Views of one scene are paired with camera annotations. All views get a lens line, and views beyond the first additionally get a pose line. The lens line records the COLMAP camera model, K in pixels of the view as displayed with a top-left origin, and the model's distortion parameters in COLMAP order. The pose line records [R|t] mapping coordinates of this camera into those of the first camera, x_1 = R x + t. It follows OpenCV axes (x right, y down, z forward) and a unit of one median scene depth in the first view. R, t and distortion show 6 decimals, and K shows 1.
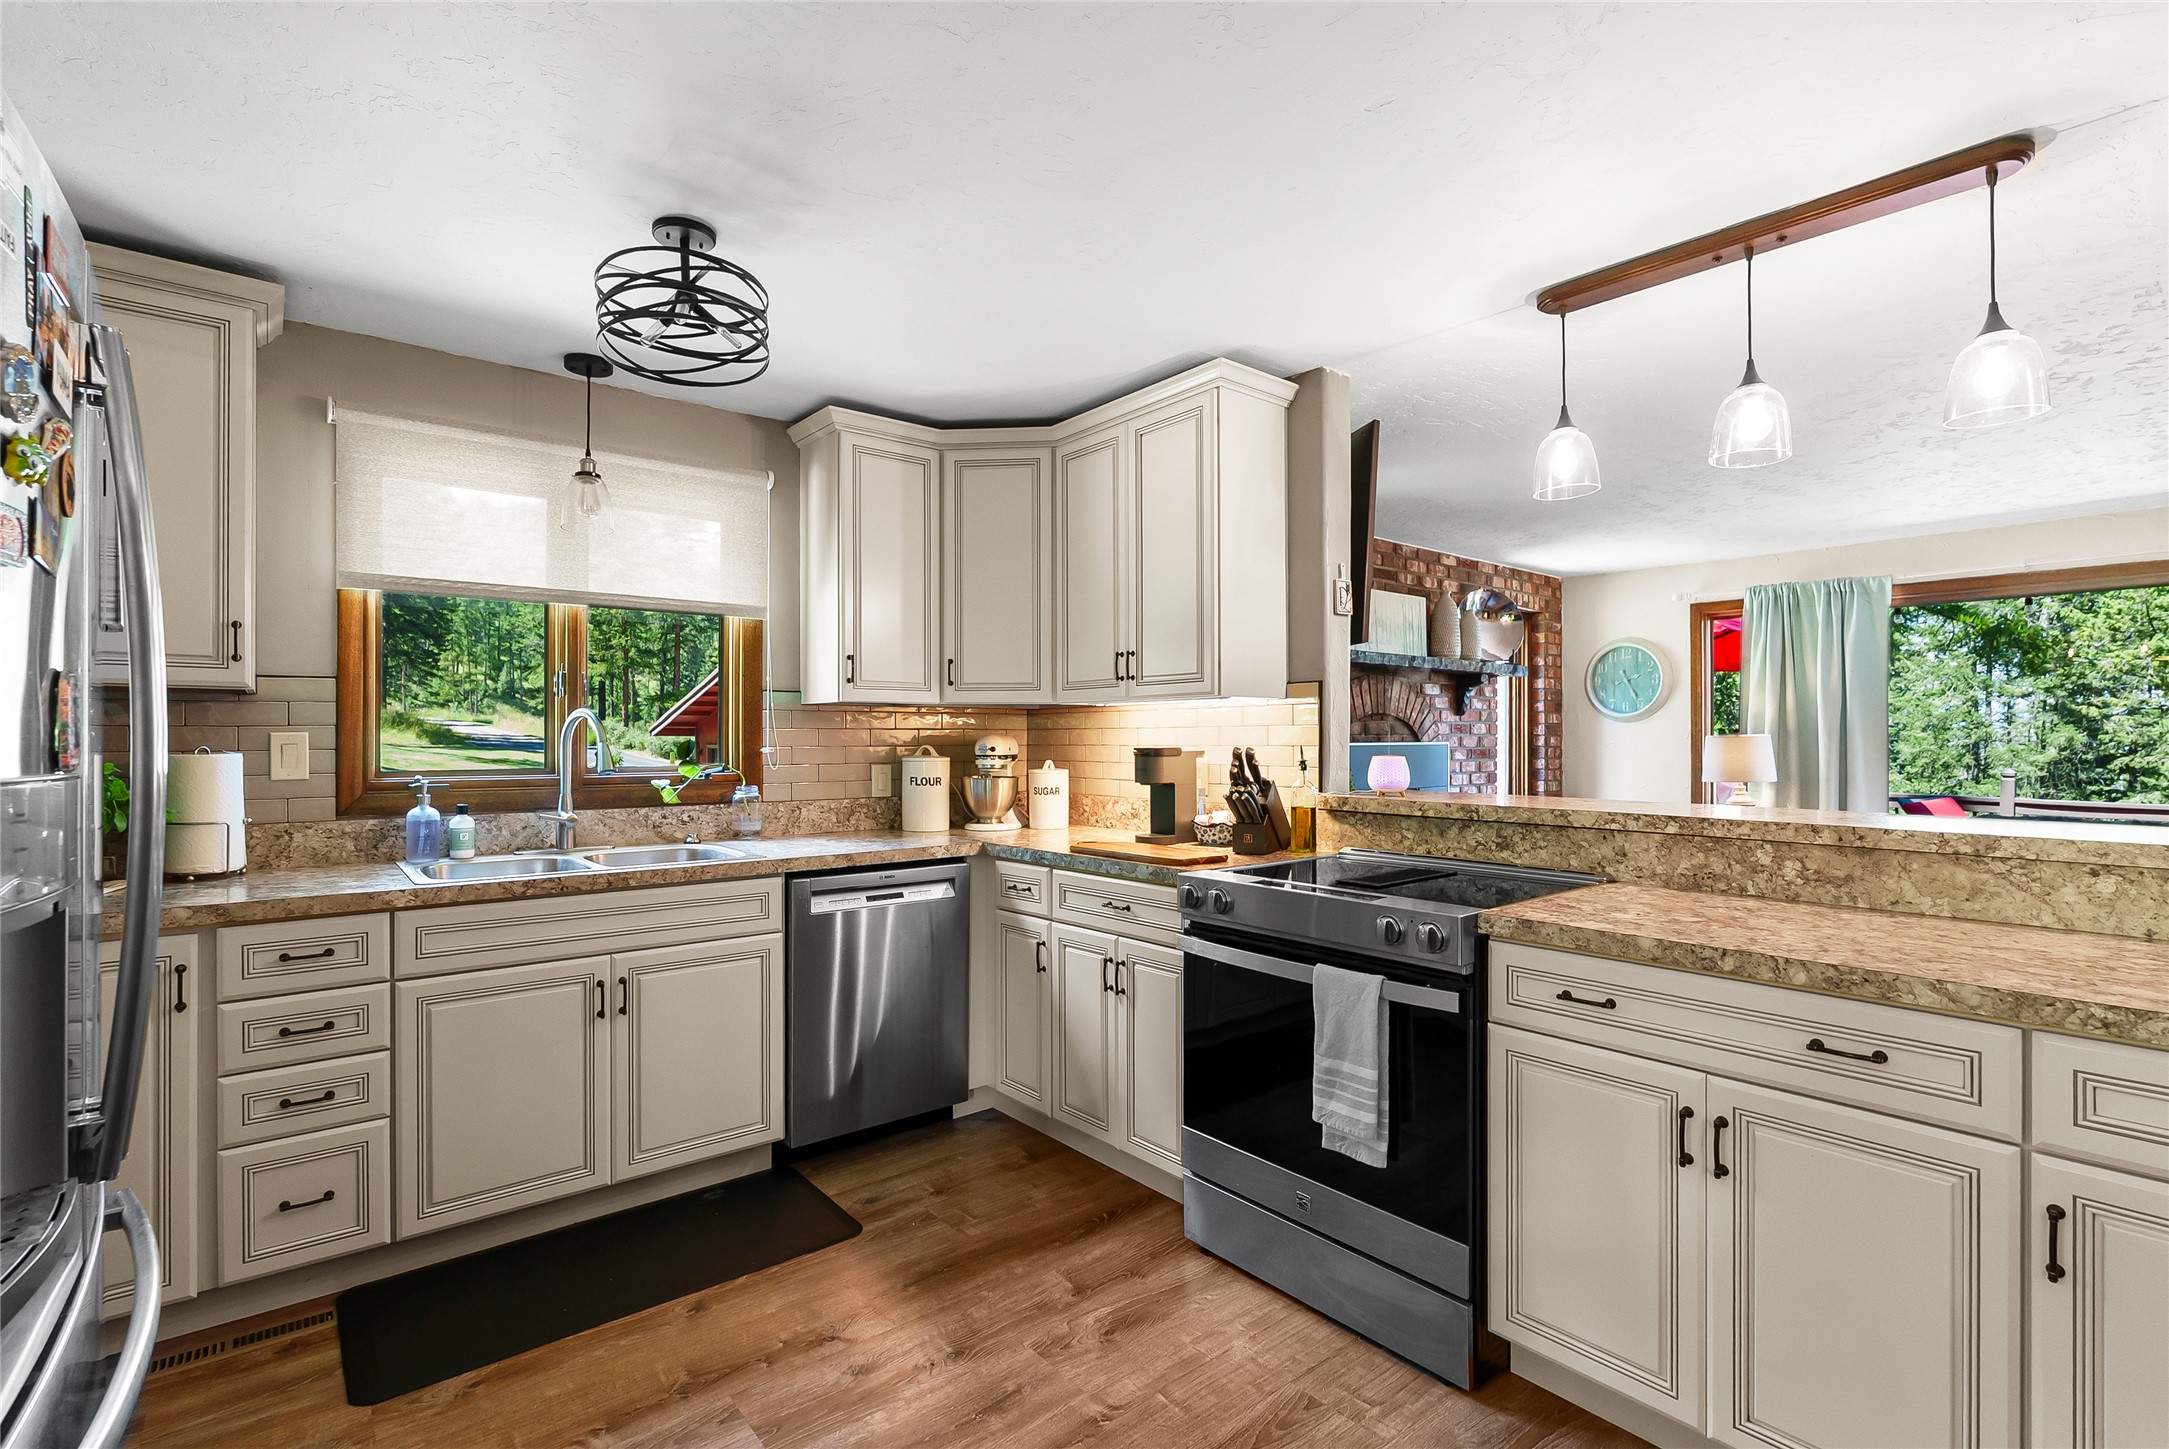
lens RADIAL K [[992.1, 0, 1103.2], [0, 992.1, 731.2], [0, 0, 1]] dist [-0.006707, 0.002079]
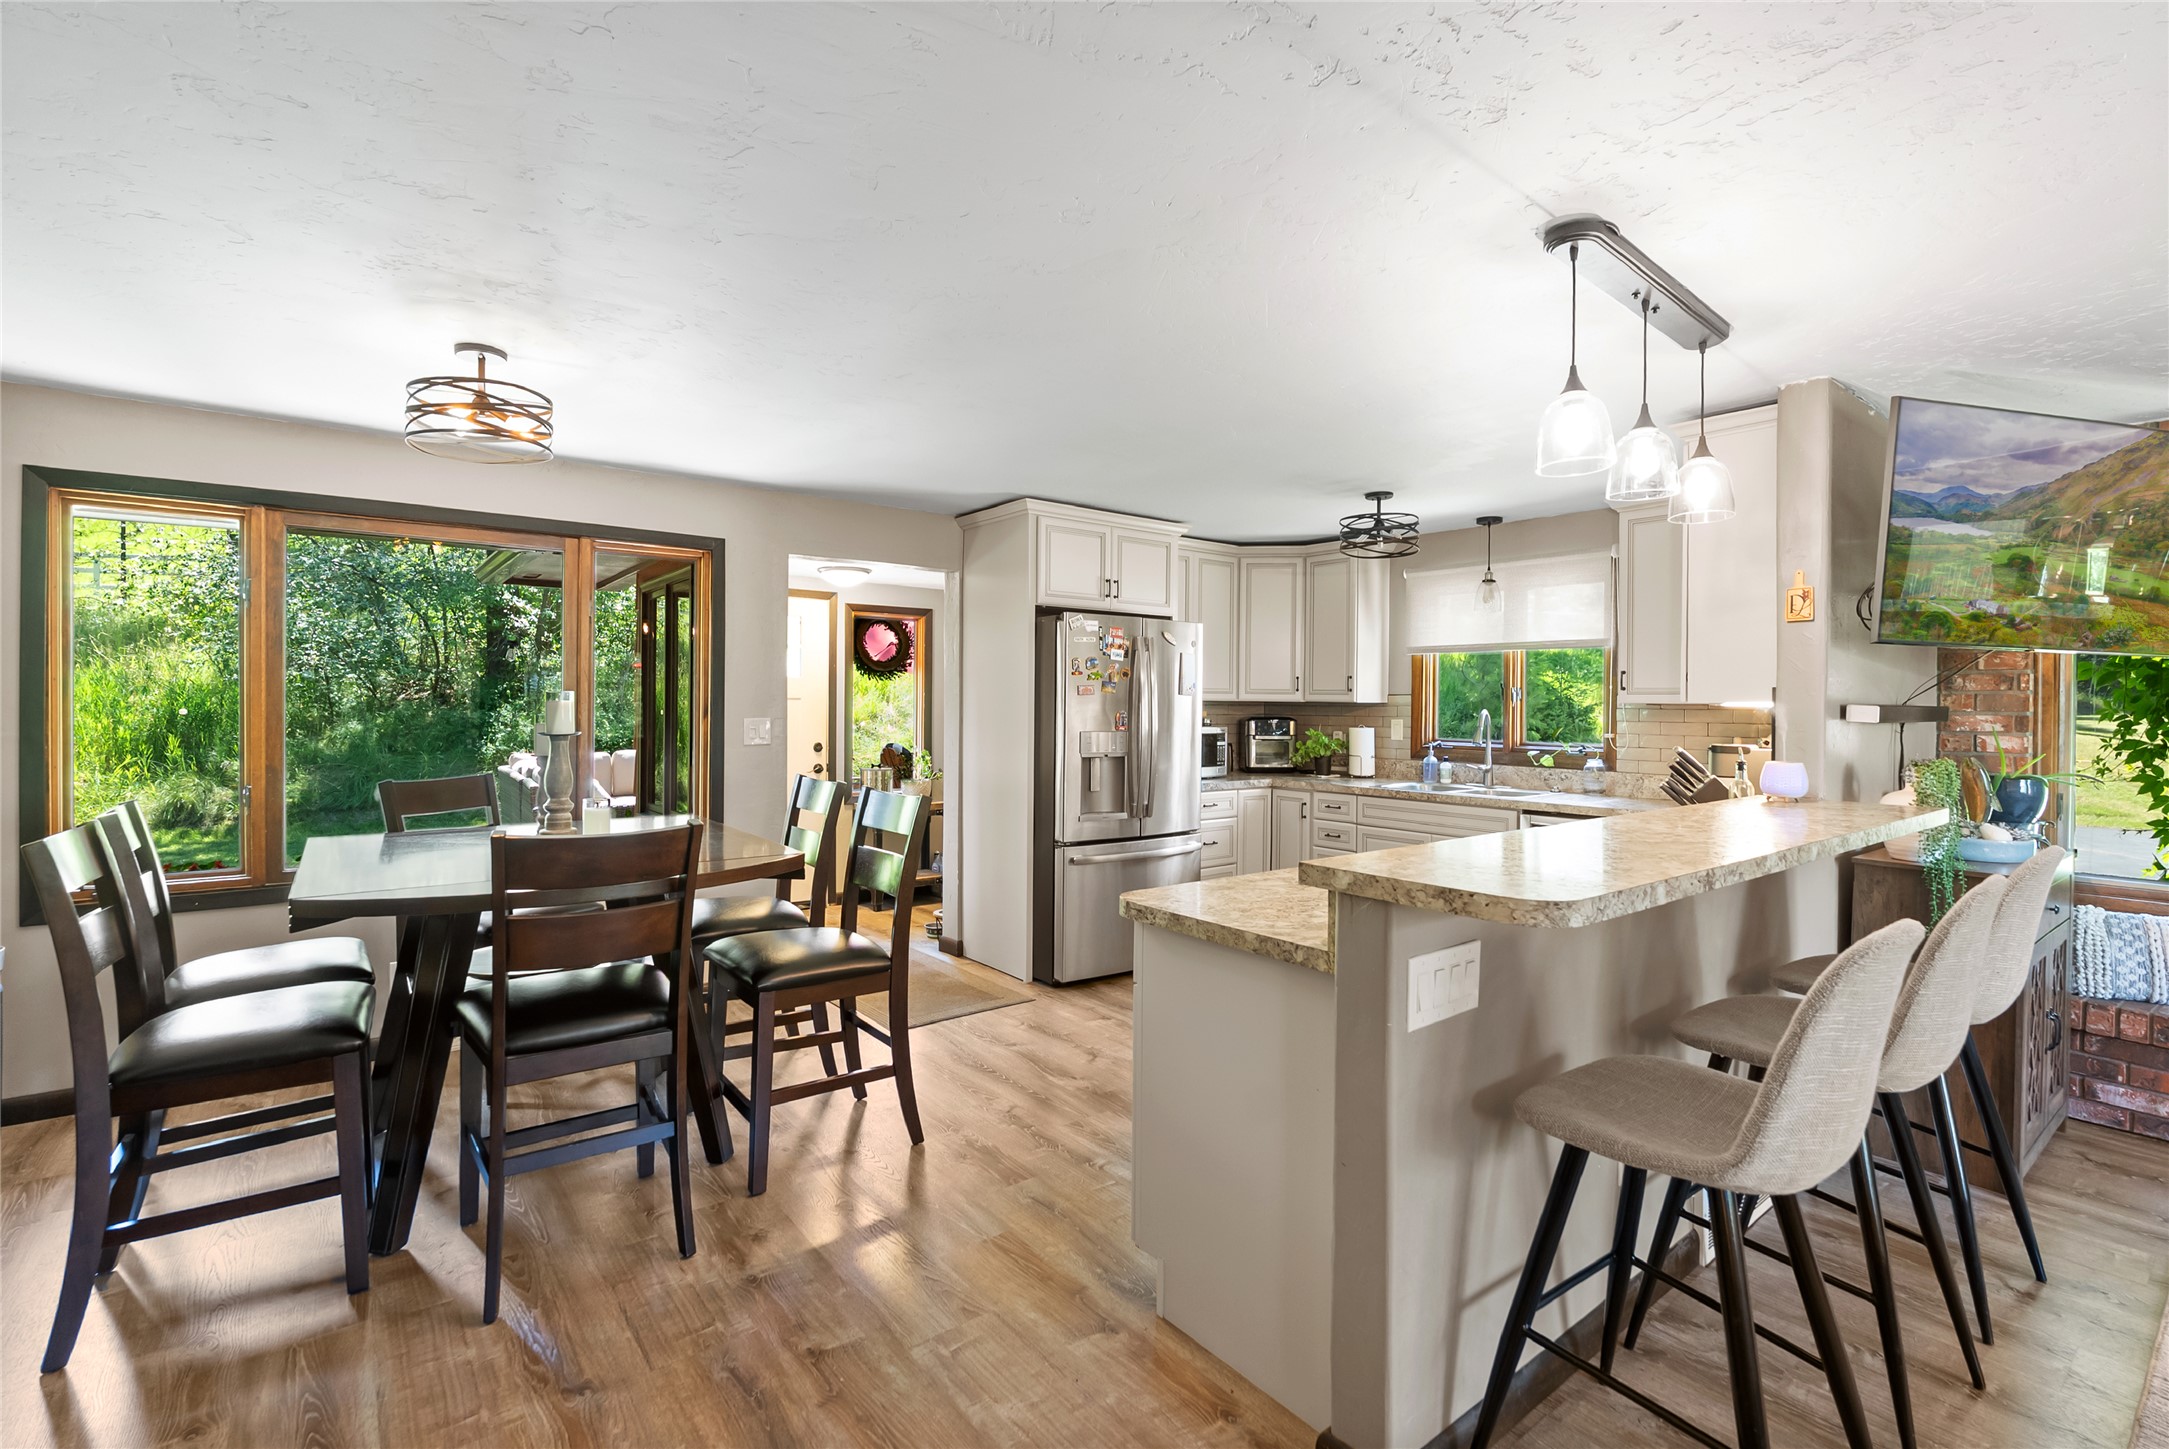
lens RADIAL K [[992.1, 0, 1096.3], [0, 992.1, 708.2], [0, 0, 1]] dist [-0.006707, 0.002079]
pose [[-0.026163, 0.008681, -0.999620, 1.323763], [-0.000231, 0.999962, 0.008690, -0.039462], [0.999658, 0.000458, -0.026160, 0.329186]]
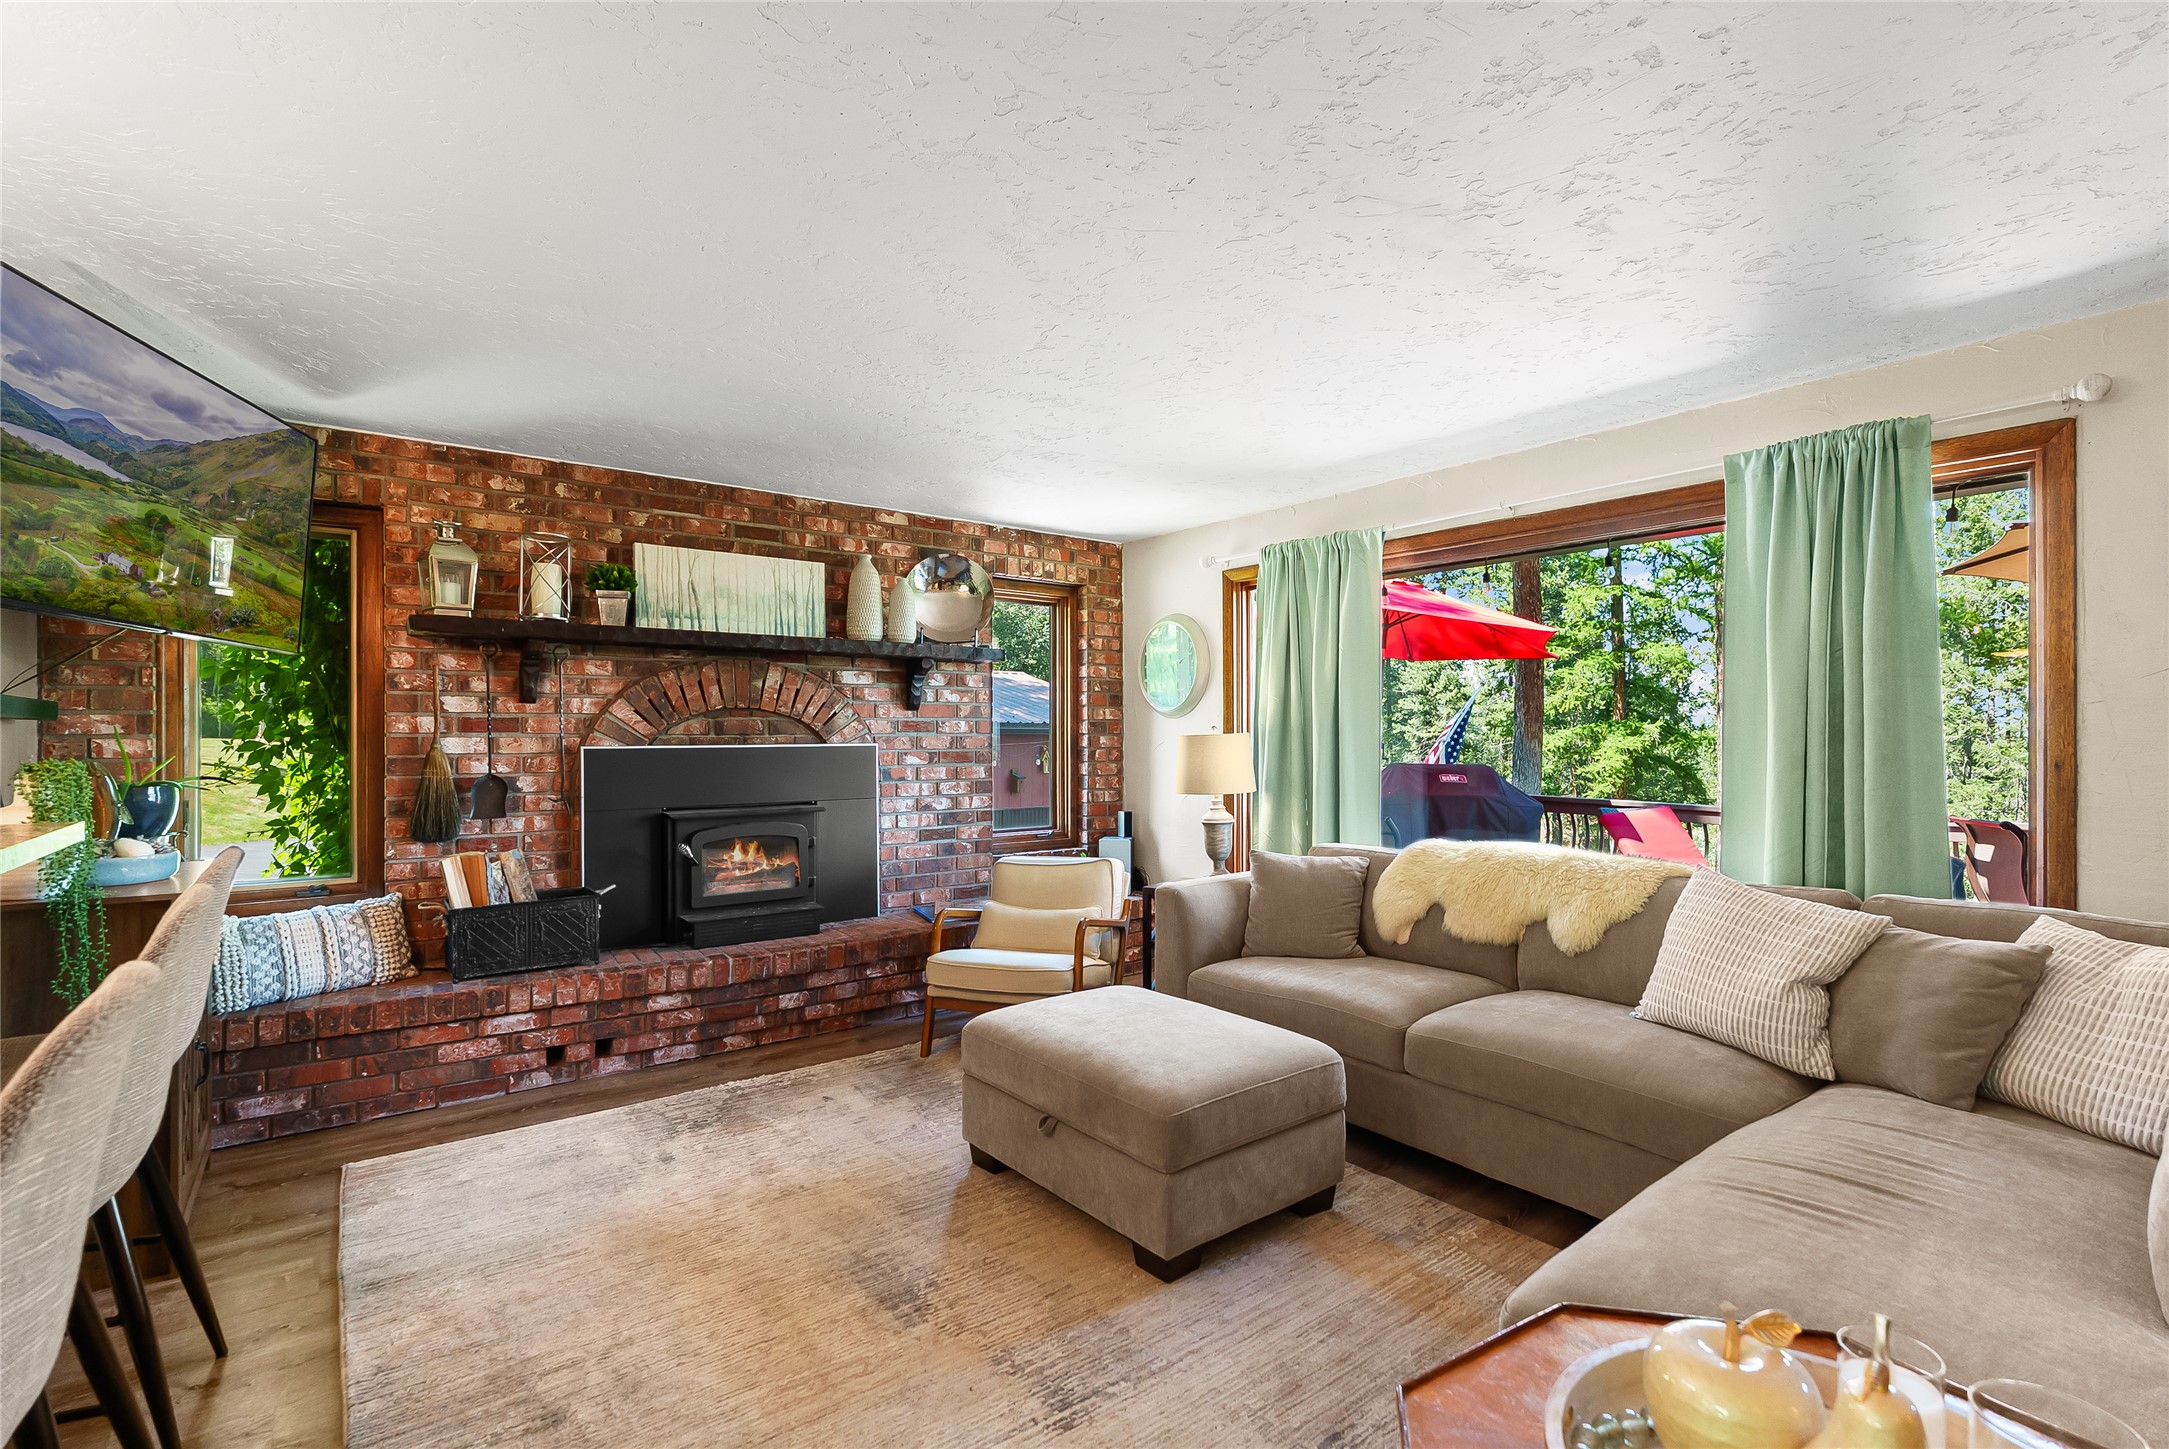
lens RADIAL K [[992.1, 0, 1083.0], [0, 992.1, 731.0], [0, 0, 1]] dist [-0.006707, 0.002079]
pose [[0.999225, -0.002702, -0.039261, 1.122892], [0.002811, 0.999992, 0.002728, -0.001380], [0.039253, -0.002836, 0.999225, 0.416592]]
